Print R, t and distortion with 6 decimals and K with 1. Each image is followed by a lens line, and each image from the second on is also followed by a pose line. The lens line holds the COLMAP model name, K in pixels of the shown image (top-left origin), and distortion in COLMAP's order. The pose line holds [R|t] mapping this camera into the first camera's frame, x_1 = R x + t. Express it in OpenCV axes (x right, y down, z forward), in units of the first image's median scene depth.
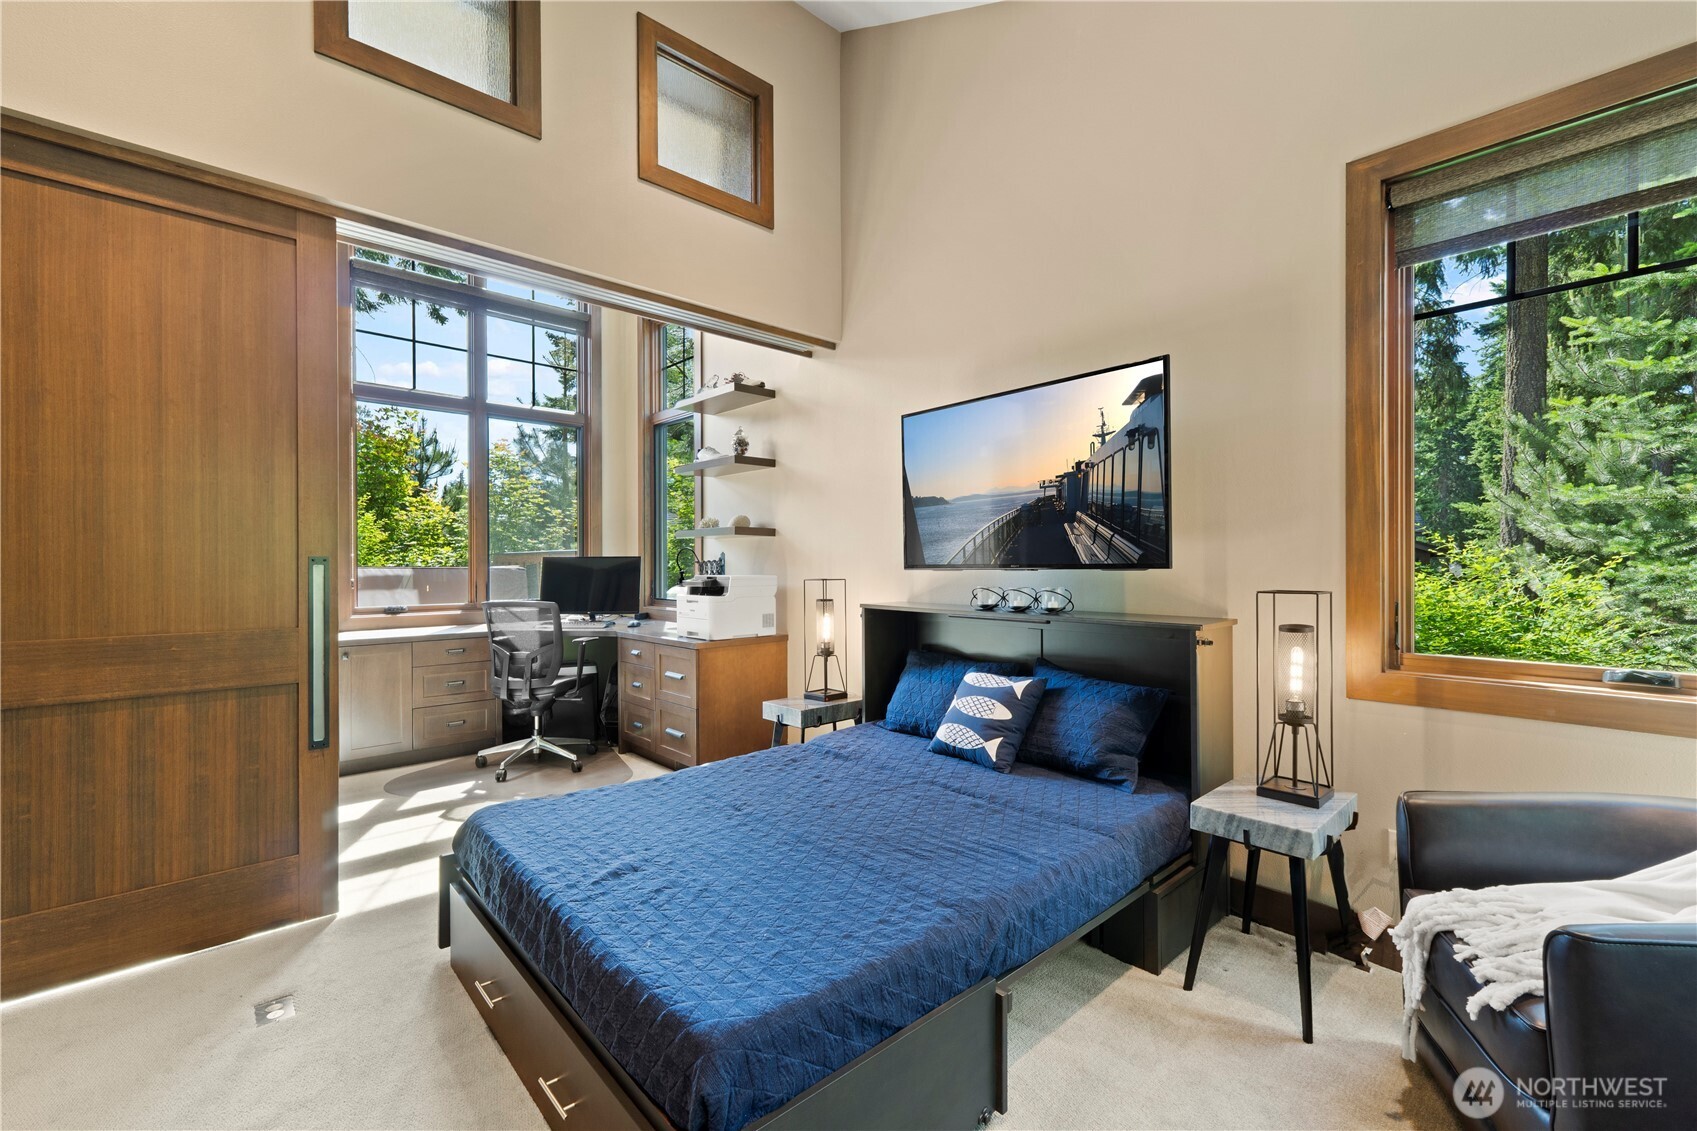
lens RADIAL K [[722.9, 0, 887.2], [0, 722.9, 582.6], [0, 0, 1]] dist [0.000713, -0.000219]
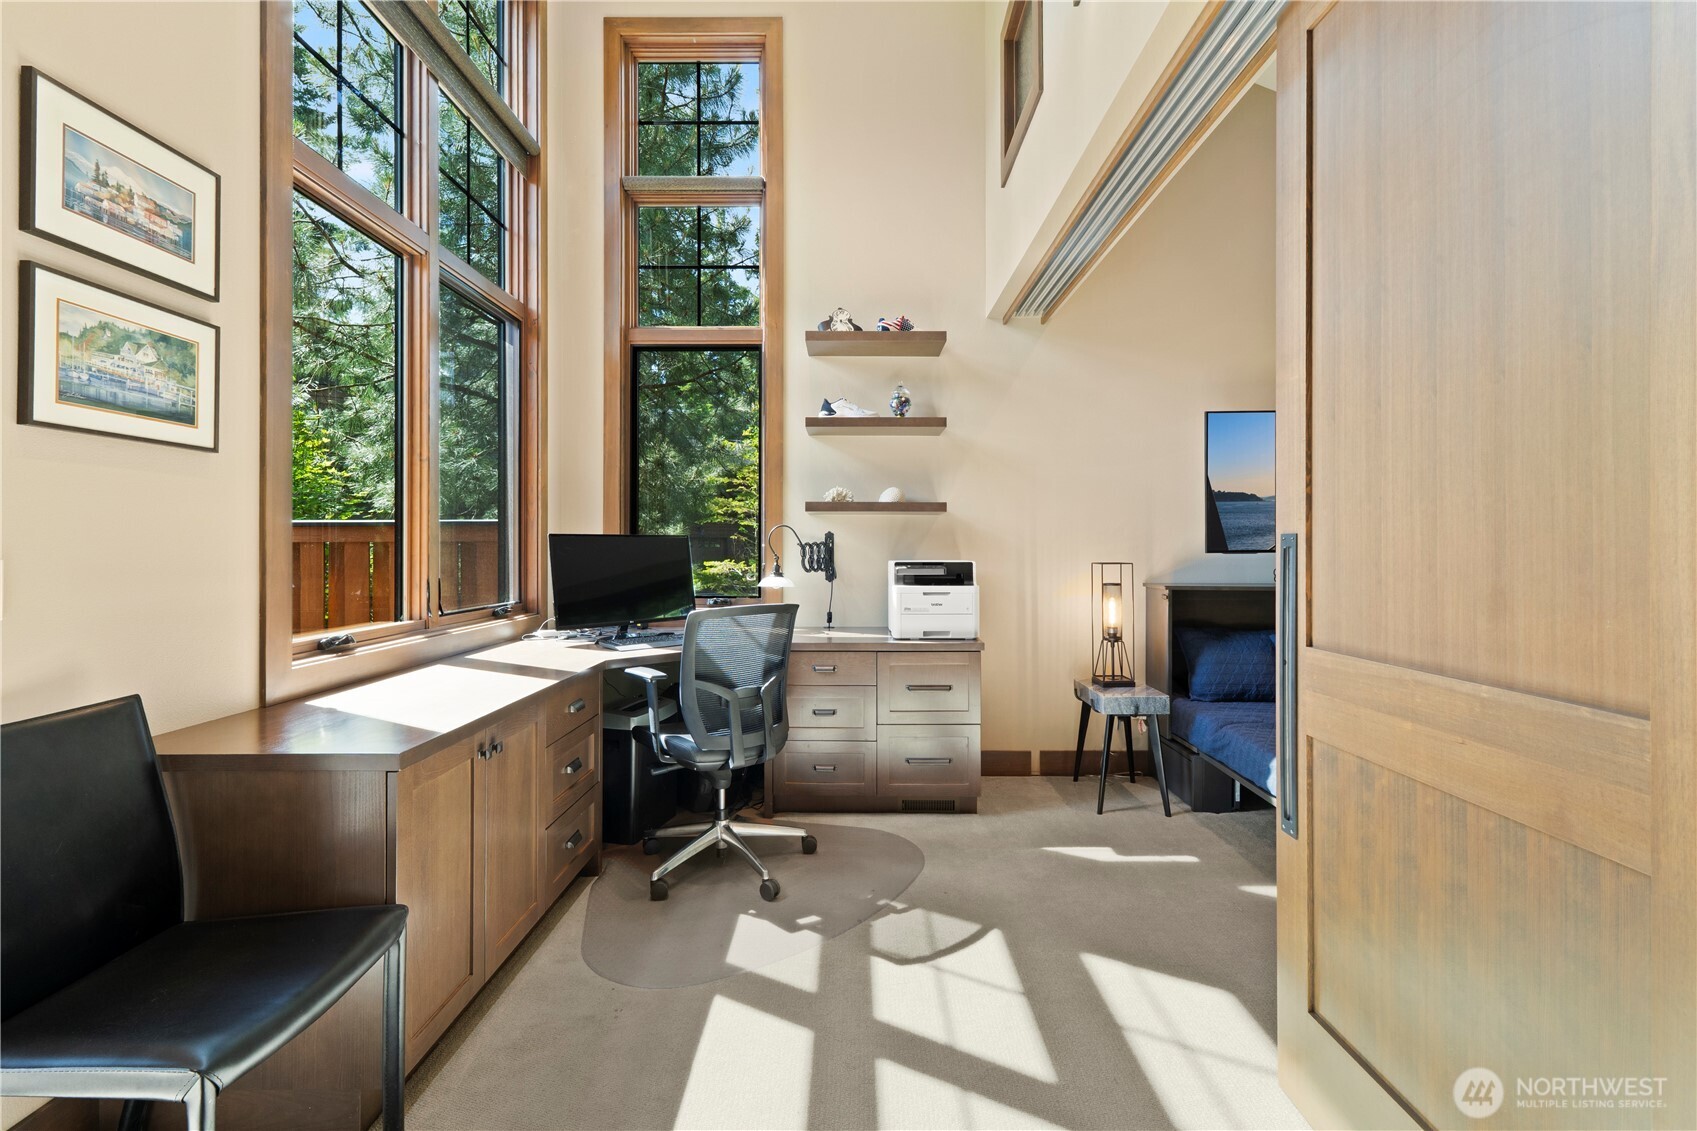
lens RADIAL K [[722.9, 0, 848.0], [0, 722.9, 540.0], [0, 0, 1]] dist [0.000713, -0.000219]
pose [[0.696292, -0.002684, 0.717754, -1.408422], [0.013051, 0.999875, -0.008922, -0.042440], [-0.717640, 0.015579, 0.696240, 0.774702]]
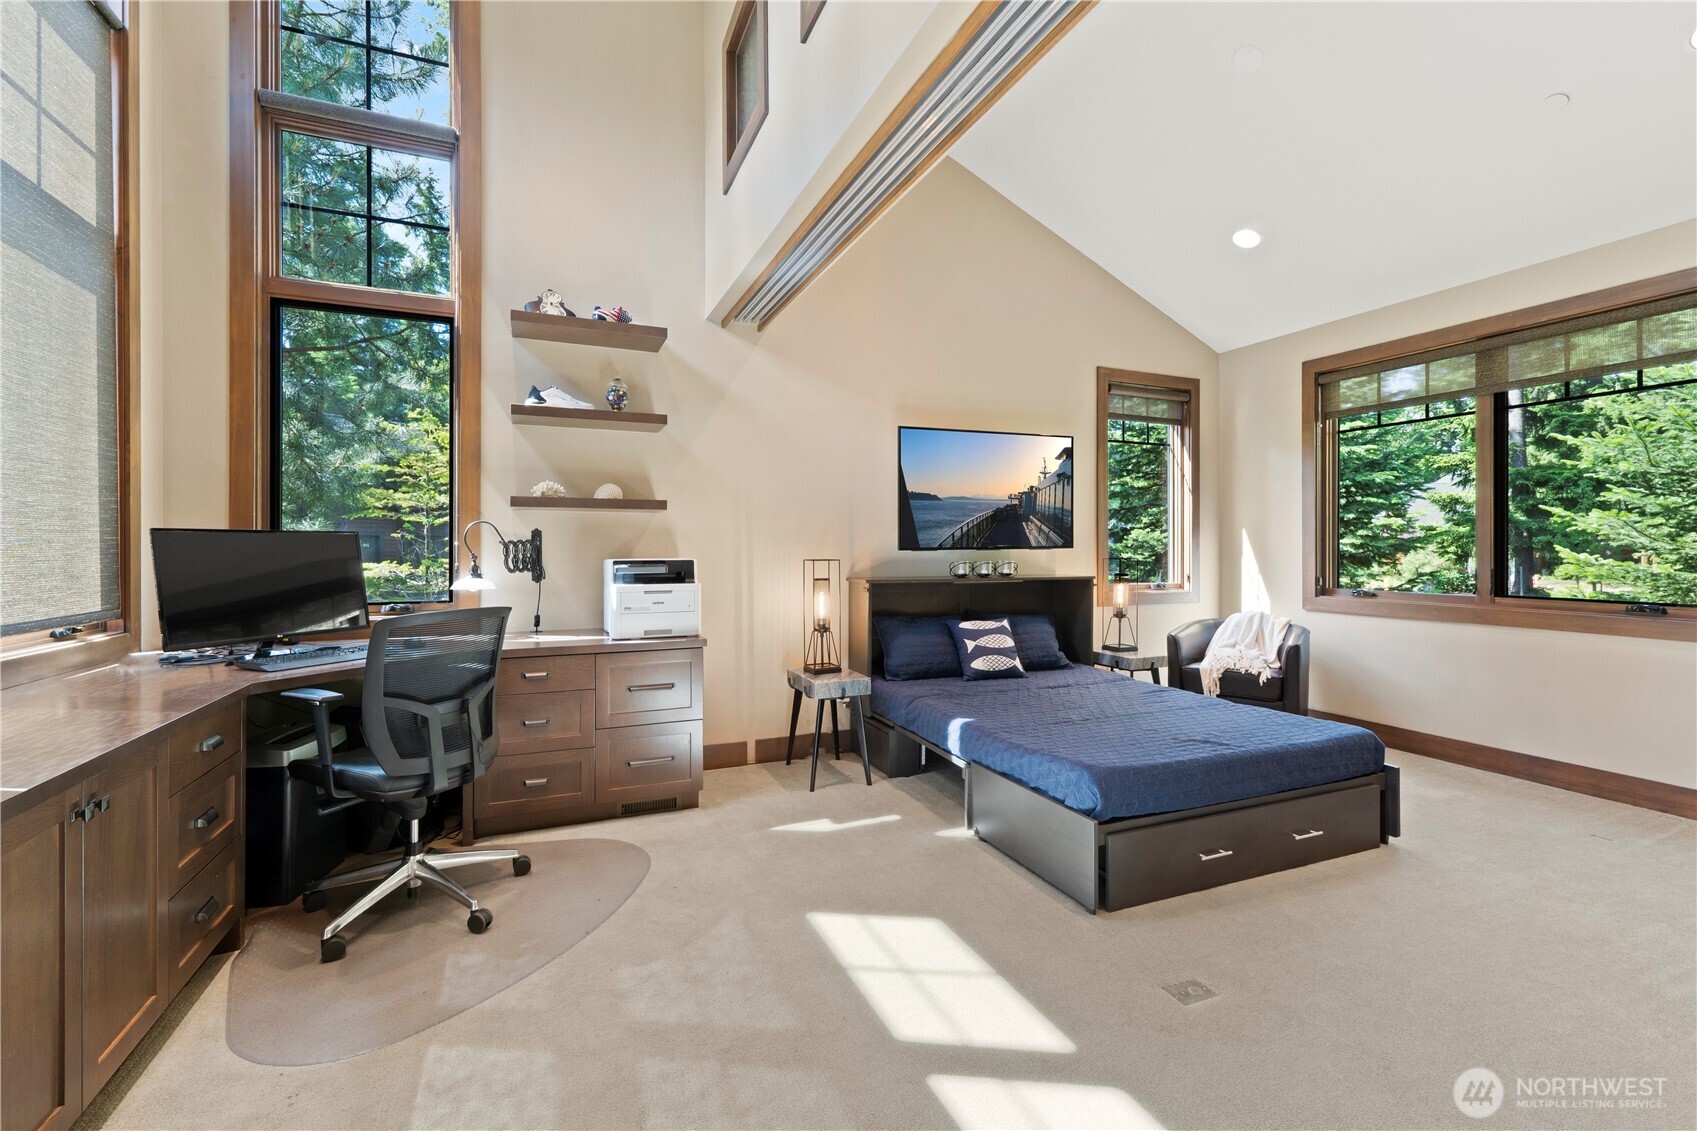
lens RADIAL K [[722.9, 0, 842.1], [0, 722.9, 544.0], [0, 0, 1]] dist [0.000713, -0.000219]
pose [[0.354136, -0.006295, 0.935173, -1.454742], [0.011900, 0.999927, 0.002225, -0.040260], [-0.935118, 0.010341, 0.354185, 0.802649]]
